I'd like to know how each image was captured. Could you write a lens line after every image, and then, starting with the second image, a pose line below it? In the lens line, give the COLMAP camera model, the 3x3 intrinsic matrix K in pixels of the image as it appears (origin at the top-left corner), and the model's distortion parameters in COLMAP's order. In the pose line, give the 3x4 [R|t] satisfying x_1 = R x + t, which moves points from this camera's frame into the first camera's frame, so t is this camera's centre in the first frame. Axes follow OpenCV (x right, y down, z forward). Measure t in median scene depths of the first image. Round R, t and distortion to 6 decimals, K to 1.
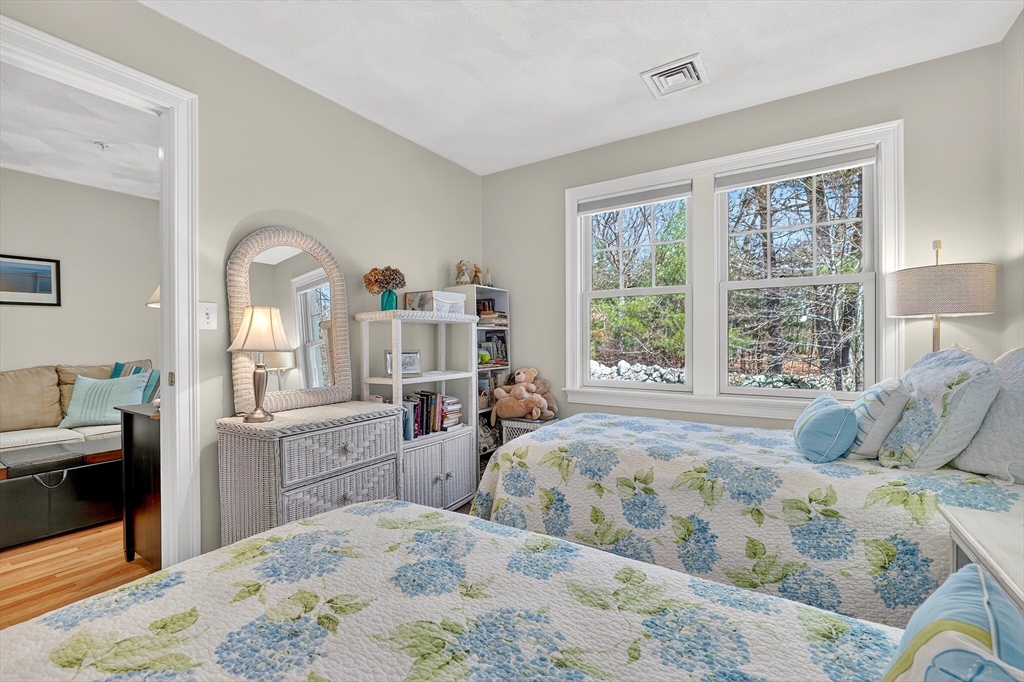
lens RADIAL K [[447.7, 0, 514.4], [0, 447.7, 344.6], [0, 0, 1]] dist [-0.007959, 0.001142]
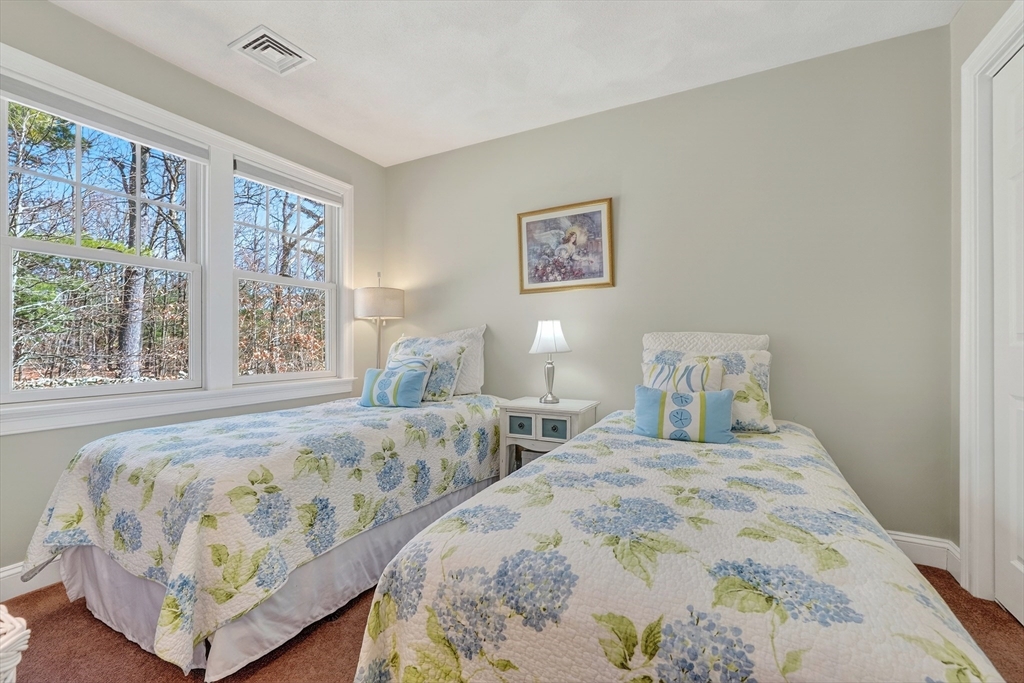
lens RADIAL K [[435.0, 0, 517.6], [0, 435.0, 343.1], [0, 0, 1]] dist [-0.028491, 0.000398]
pose [[-0.111412, 0.004680, 0.993763, -0.994552], [0.009496, 0.999948, -0.003644, 0.055953], [-0.993729, 0.009031, -0.111451, 0.954196]]
